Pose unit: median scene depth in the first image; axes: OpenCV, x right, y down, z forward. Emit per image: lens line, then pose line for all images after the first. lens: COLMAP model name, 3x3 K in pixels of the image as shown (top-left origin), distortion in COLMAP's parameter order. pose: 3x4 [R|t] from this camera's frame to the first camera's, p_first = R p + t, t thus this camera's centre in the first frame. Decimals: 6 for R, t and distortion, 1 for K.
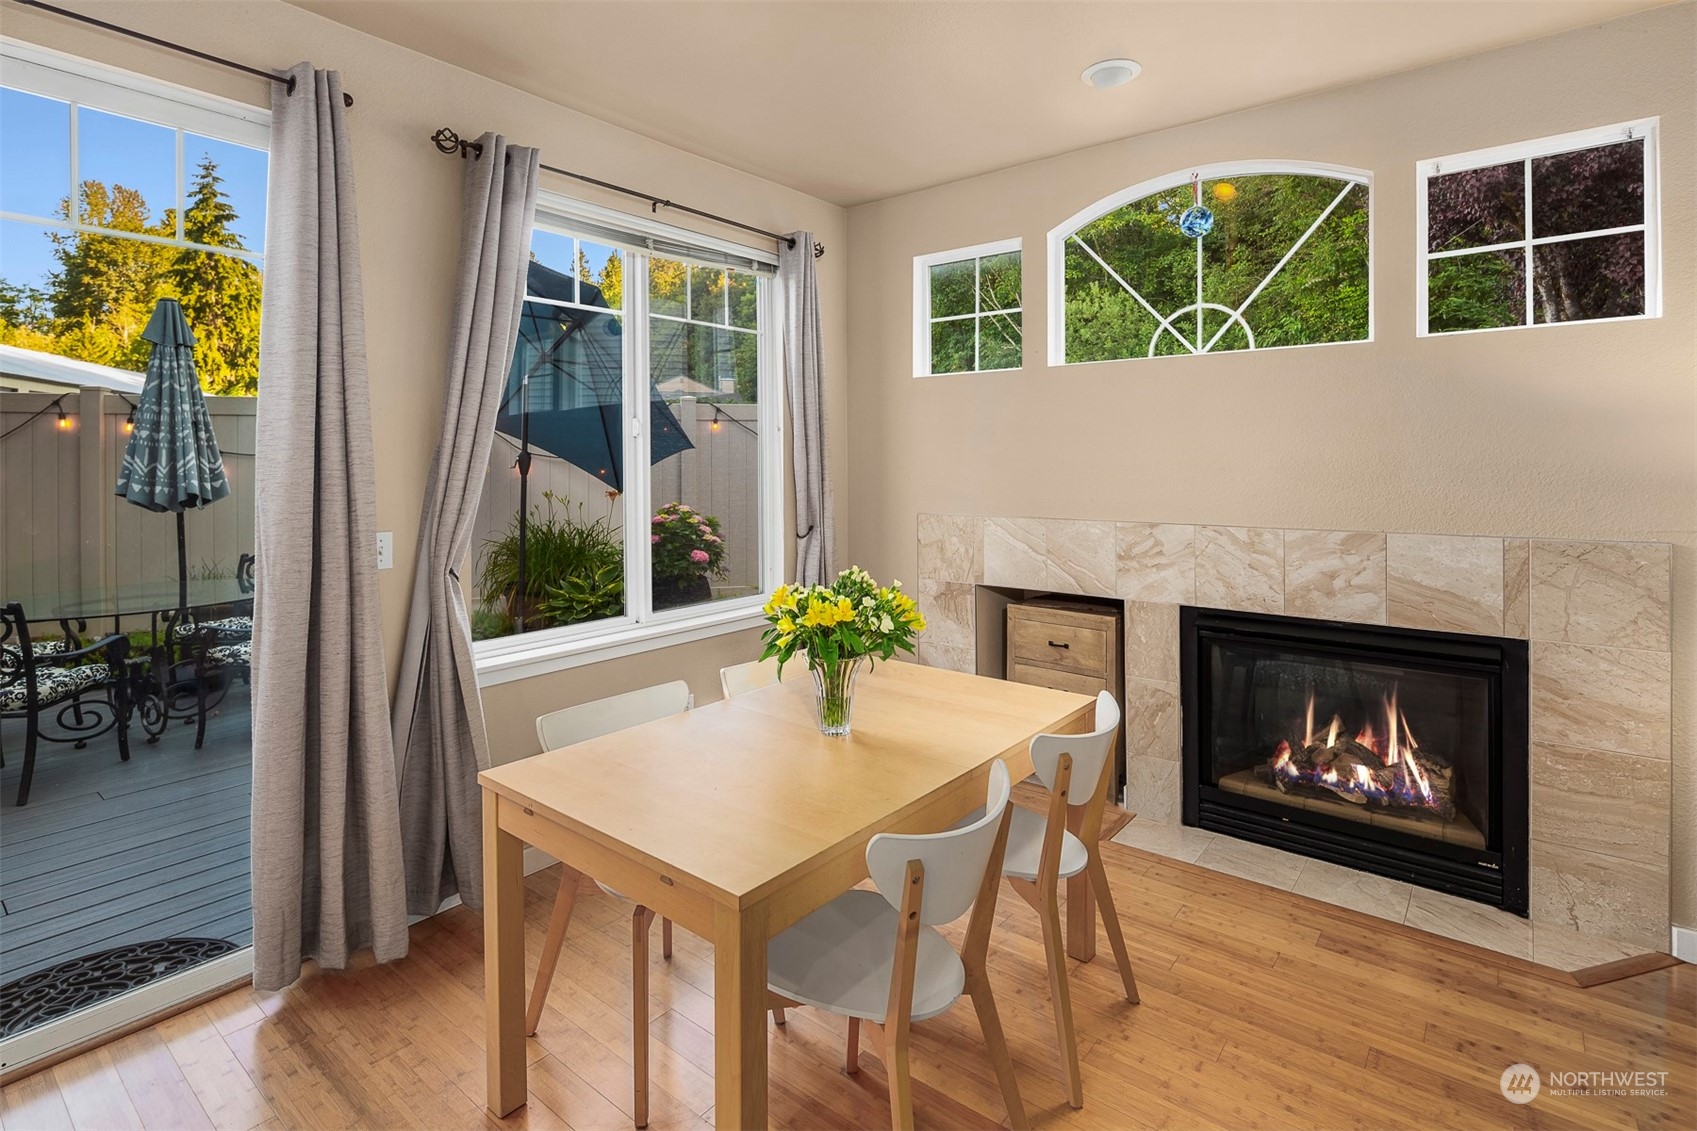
lens RADIAL K [[826.5, 0, 849.2], [0, 826.5, 467.6], [0, 0, 1]] dist [0.000191, -0.000974]
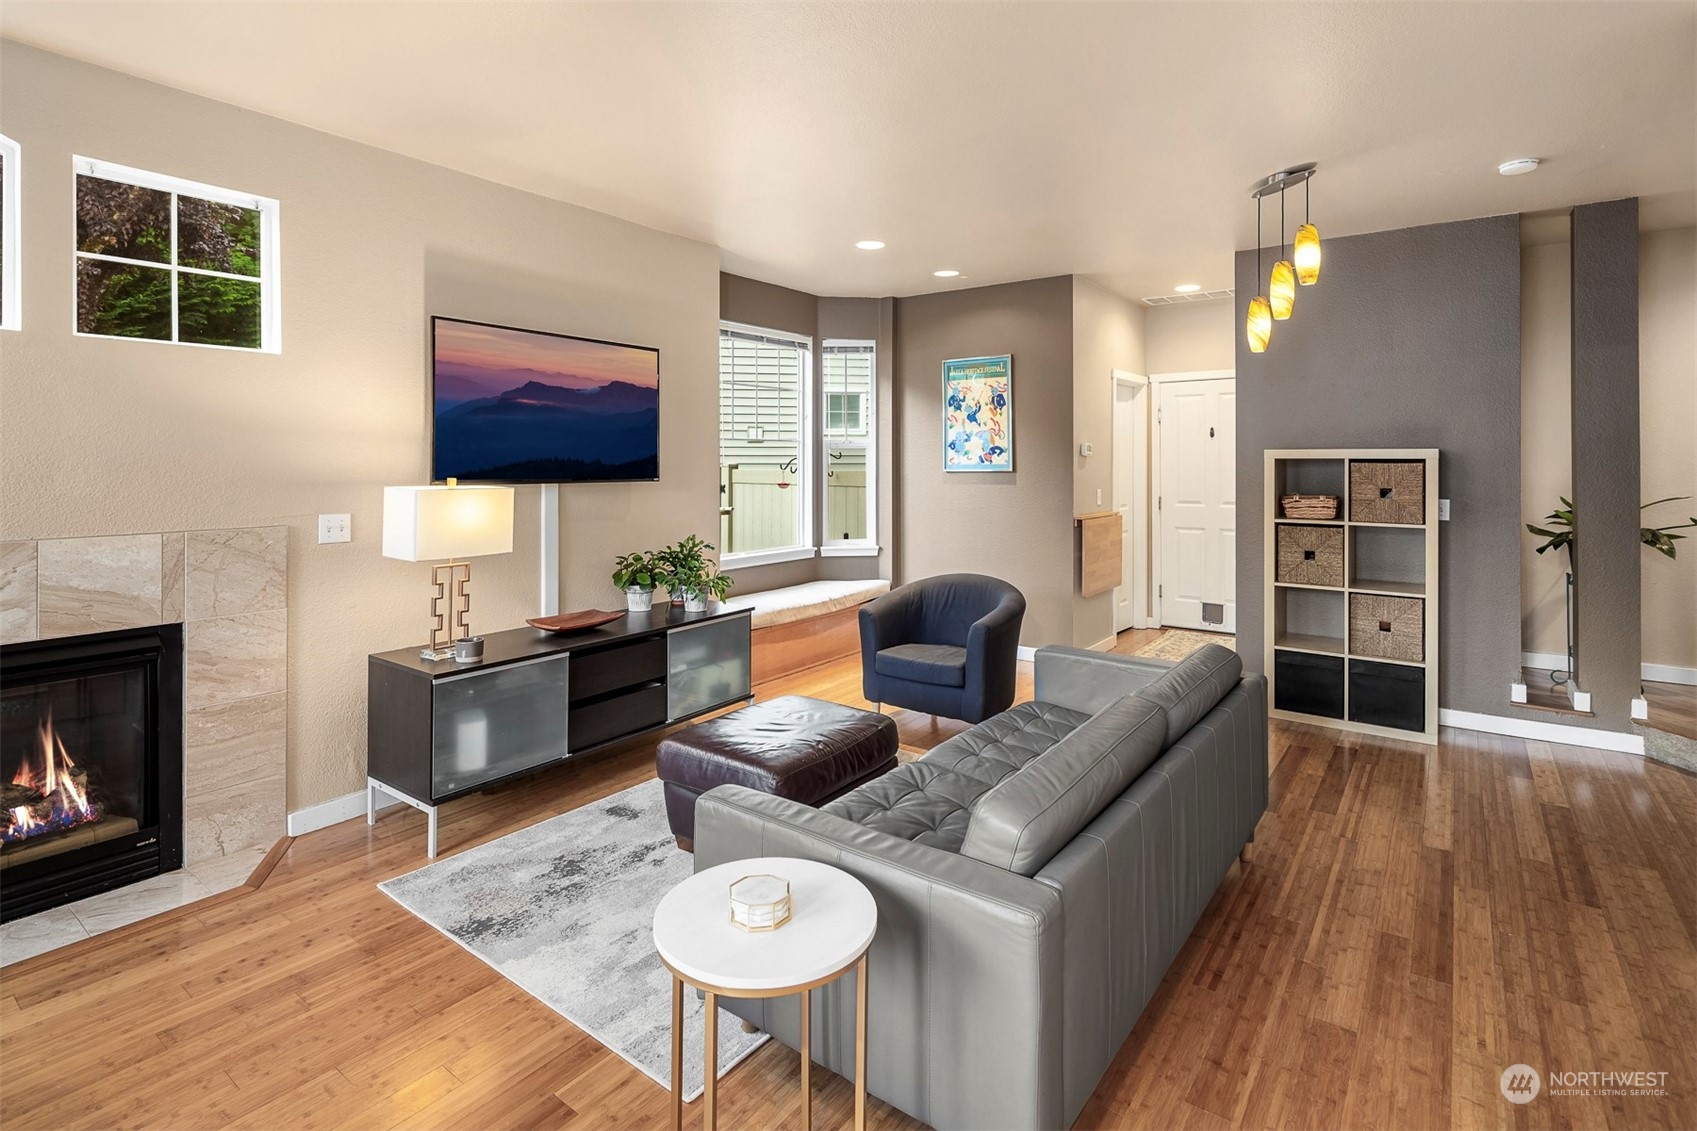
lens RADIAL K [[825.3, 0, 850.2], [0, 825.3, 459.3], [0, 0, 1]] dist [0.001610, -0.004150]
pose [[-0.044116, 0.007882, 0.998995, -0.272251], [0.004665, 0.999960, -0.007683, -0.000060], [-0.999016, 0.004321, -0.044151, 0.113906]]
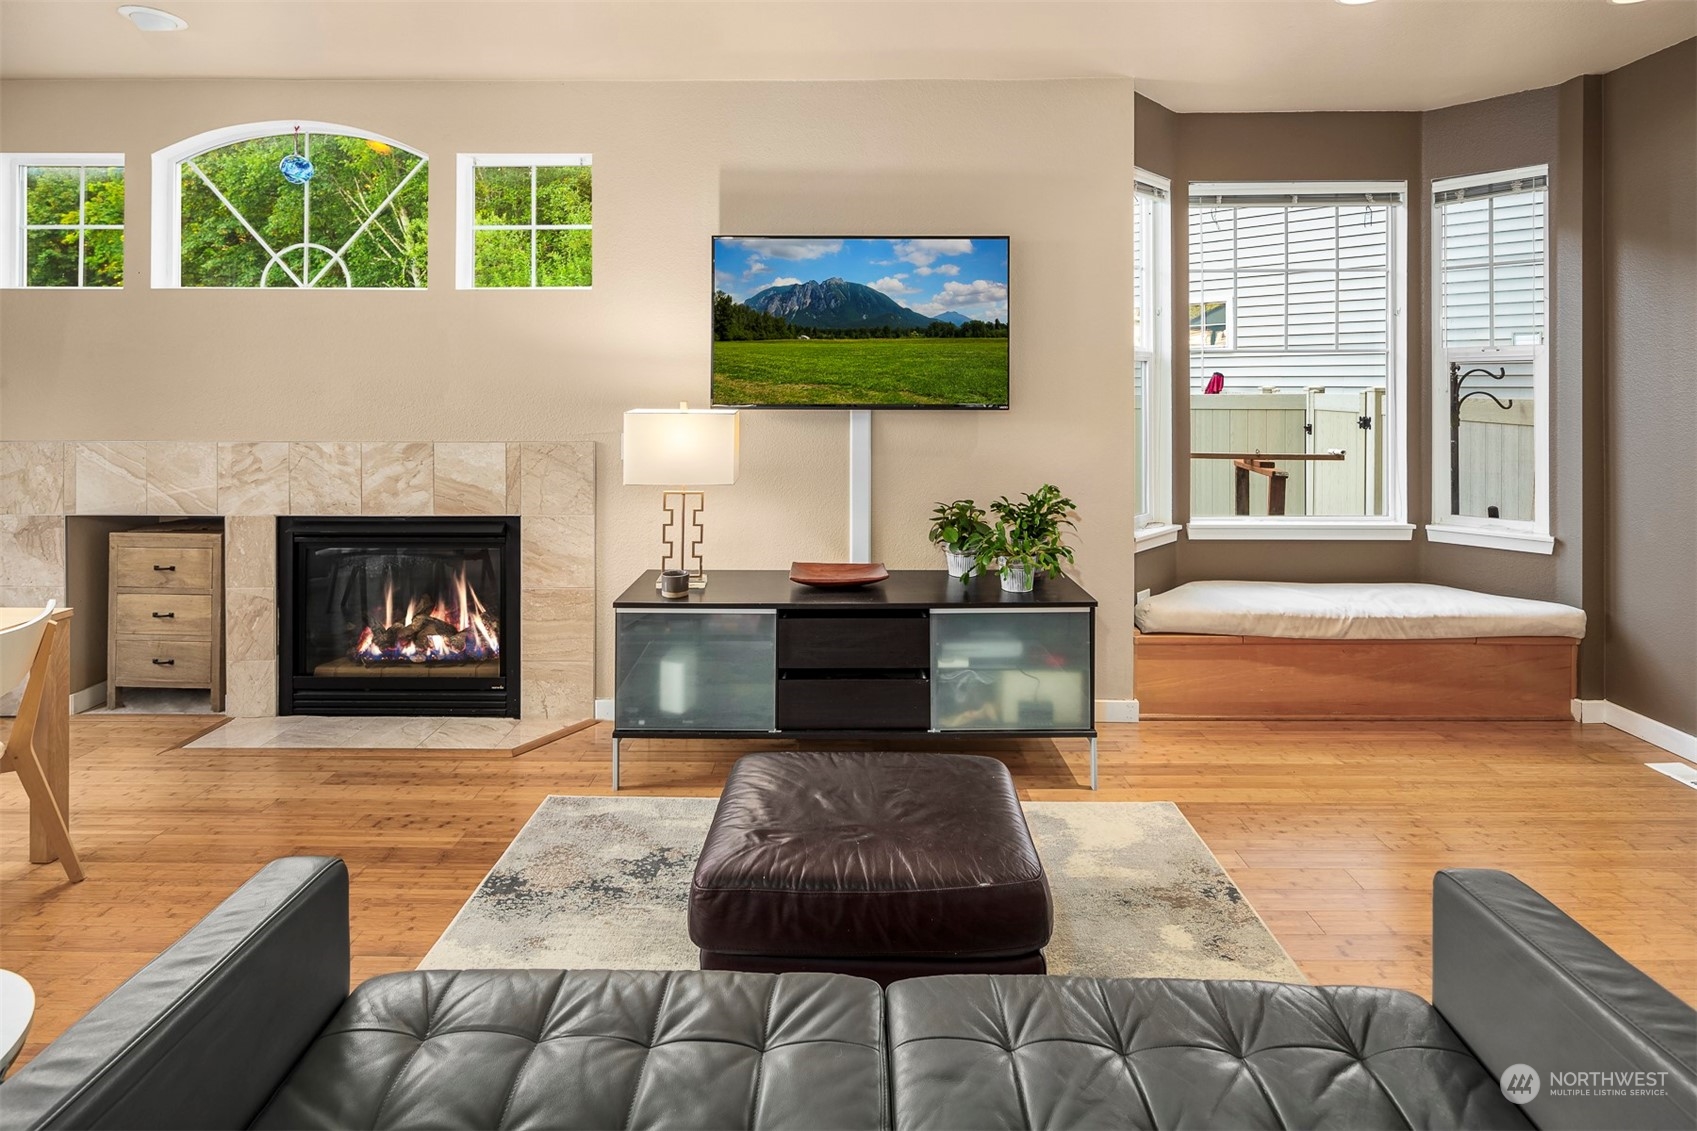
lens RADIAL K [[825.0, 0, 844.4], [0, 825.0, 379.1], [0, 0, 1]] dist [0.005505, -0.004466]
pose [[0.785843, 0.009039, 0.618361, 0.315259], [-0.000223, 0.999897, -0.014334, 0.000373], [-0.618427, 0.011126, 0.785764, -0.332317]]
